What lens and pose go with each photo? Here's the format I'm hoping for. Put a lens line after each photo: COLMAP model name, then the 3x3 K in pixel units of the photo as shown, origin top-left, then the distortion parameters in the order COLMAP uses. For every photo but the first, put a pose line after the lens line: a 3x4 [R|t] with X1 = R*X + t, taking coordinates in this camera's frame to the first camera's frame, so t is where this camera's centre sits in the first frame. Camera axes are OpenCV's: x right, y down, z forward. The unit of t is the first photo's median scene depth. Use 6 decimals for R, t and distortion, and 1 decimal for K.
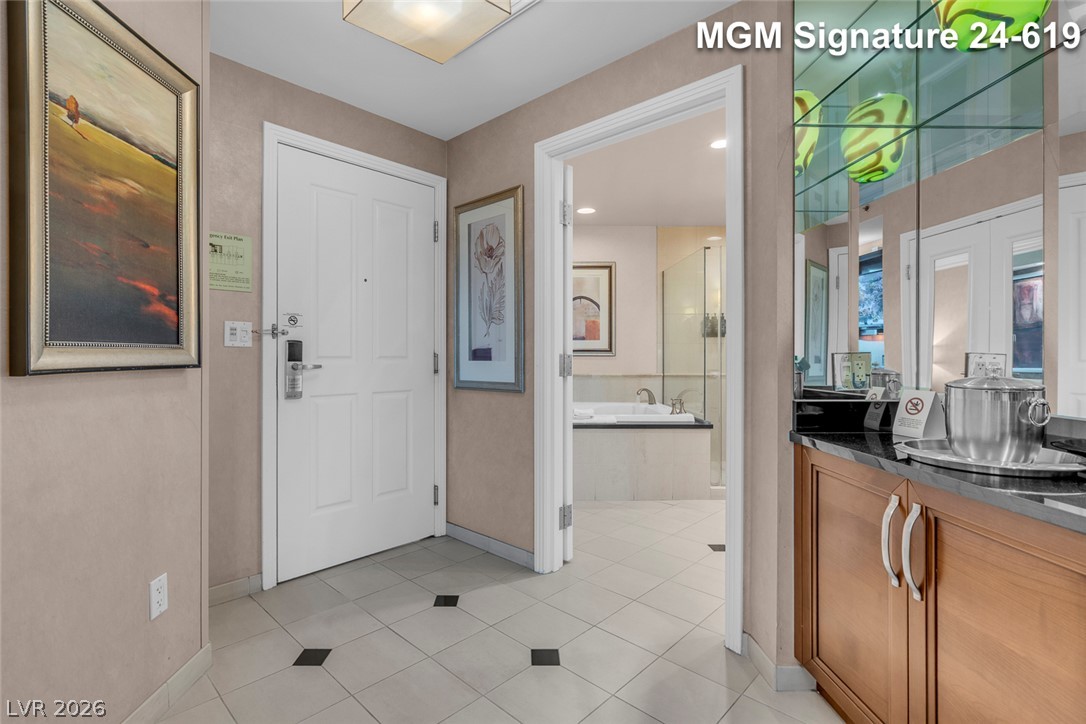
lens RADIAL K [[509.2, 0, 530.1], [0, 509.2, 355.7], [0, 0, 1]] dist [0.000423, 0.000569]
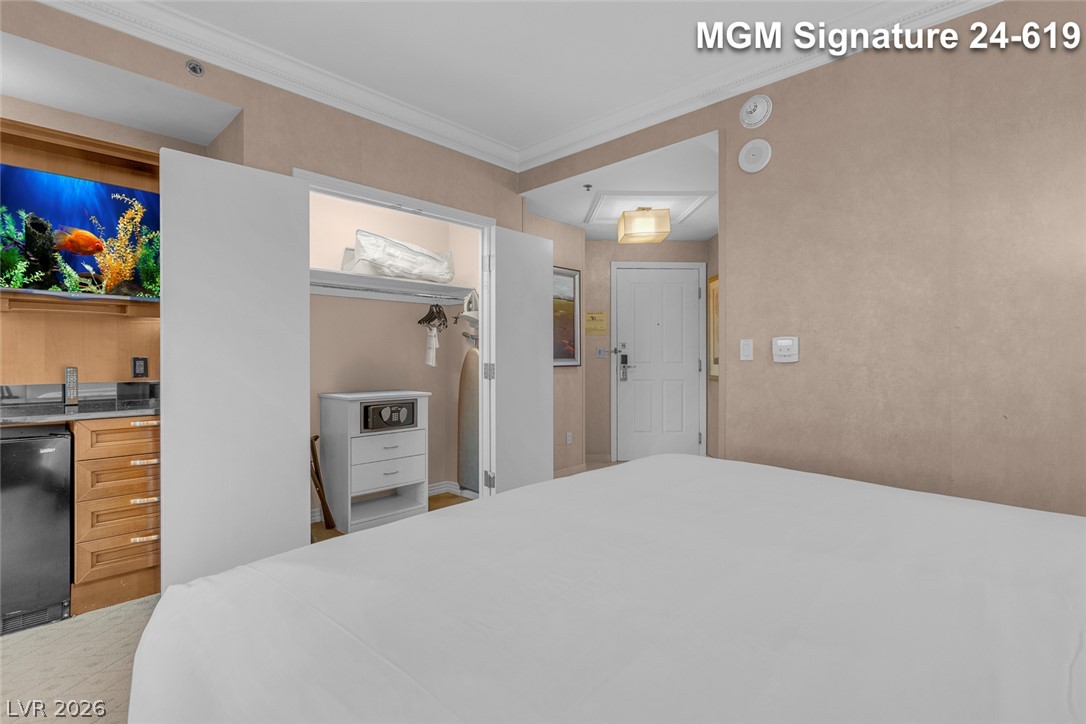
lens RADIAL K [[509.8, 0, 544.0], [0, 509.8, 356.8], [0, 0, 1]] dist [-0.001847, 0.000223]
pose [[0.712862, -0.001957, -0.701302, 0.811042], [0.002223, 0.999997, -0.000531, -0.019012], [0.701301, -0.001180, 0.712864, -0.802175]]
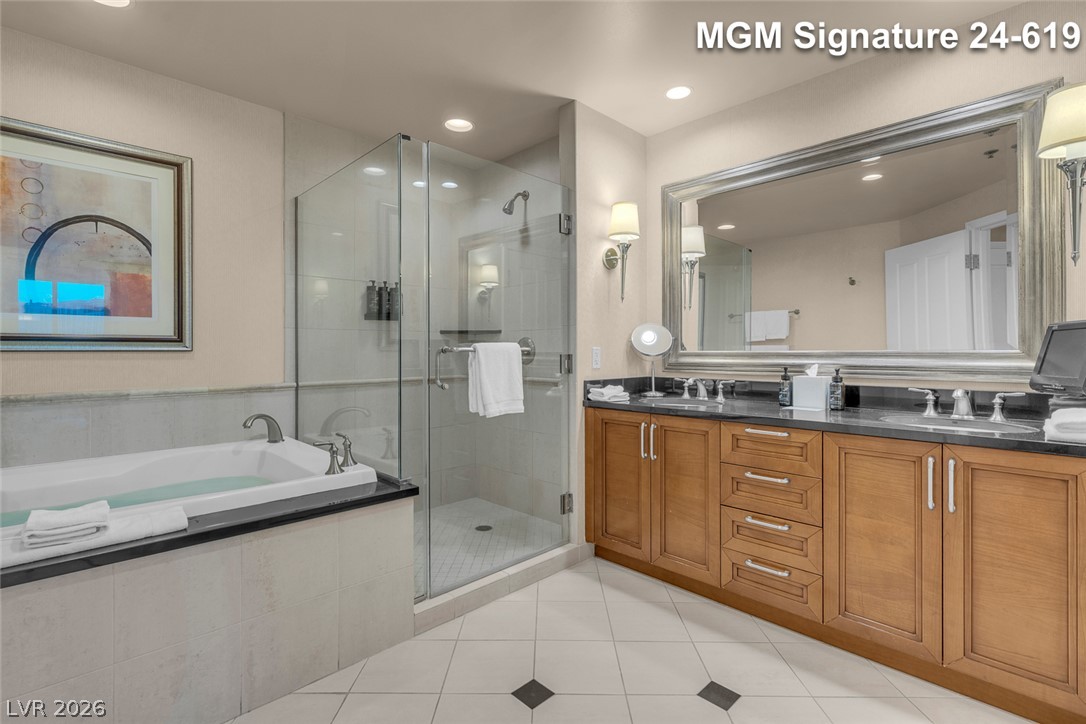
lens RADIAL K [[502.6, 0, 540.0], [0, 502.6, 350.7], [0, 0, 1]] dist [0.000096, 0.000189]
pose [[0.728743, -0.001654, 0.684785, 0.157676], [0.002199, 0.999998, 0.000076, 0.001235], [-0.684784, 0.001450, 0.728745, 0.823487]]
